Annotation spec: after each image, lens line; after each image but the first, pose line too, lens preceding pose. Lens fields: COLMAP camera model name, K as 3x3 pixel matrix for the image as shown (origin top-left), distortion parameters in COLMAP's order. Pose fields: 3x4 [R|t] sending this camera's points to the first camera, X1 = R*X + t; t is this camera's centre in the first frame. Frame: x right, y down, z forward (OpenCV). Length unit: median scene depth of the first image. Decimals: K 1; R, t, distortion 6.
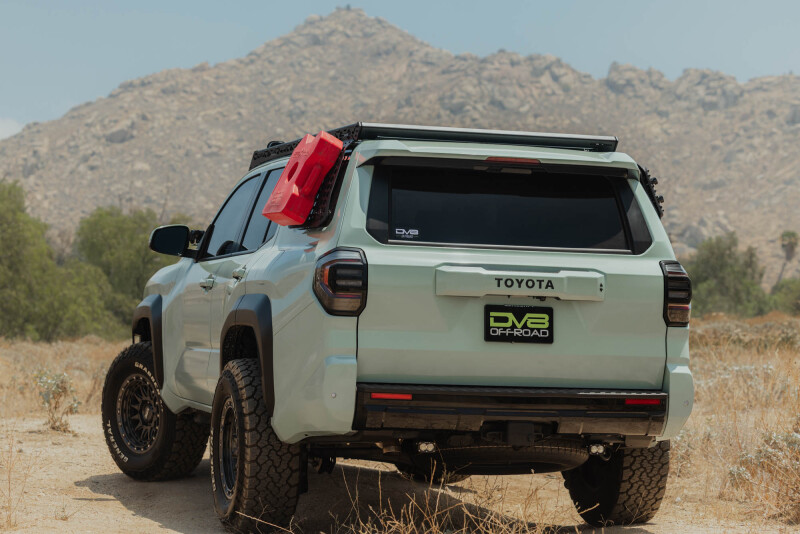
lens RADIAL K [[2098.1, 0, 366.6], [0, 2098.1, 258.6], [0, 0, 1]] dist [-0.042225, 0.000000]
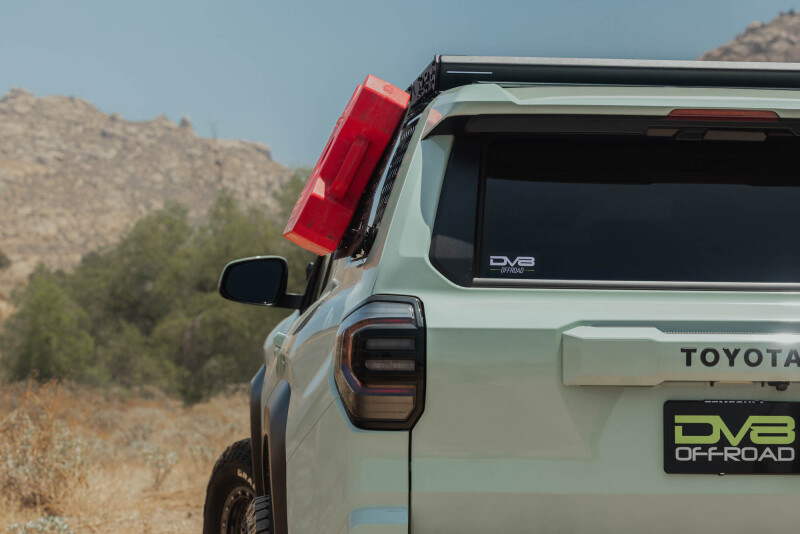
lens RADIAL K [[2188.7, 0, 448.9], [0, 2188.7, 384.8], [0, 0, 1]] dist [-0.076281, 0.000000]
pose [[0.985691, -0.020645, -0.167291, 0.090159], [0.028426, 0.998616, 0.044250, -0.006476], [0.166146, -0.048372, 0.984914, 0.455345]]
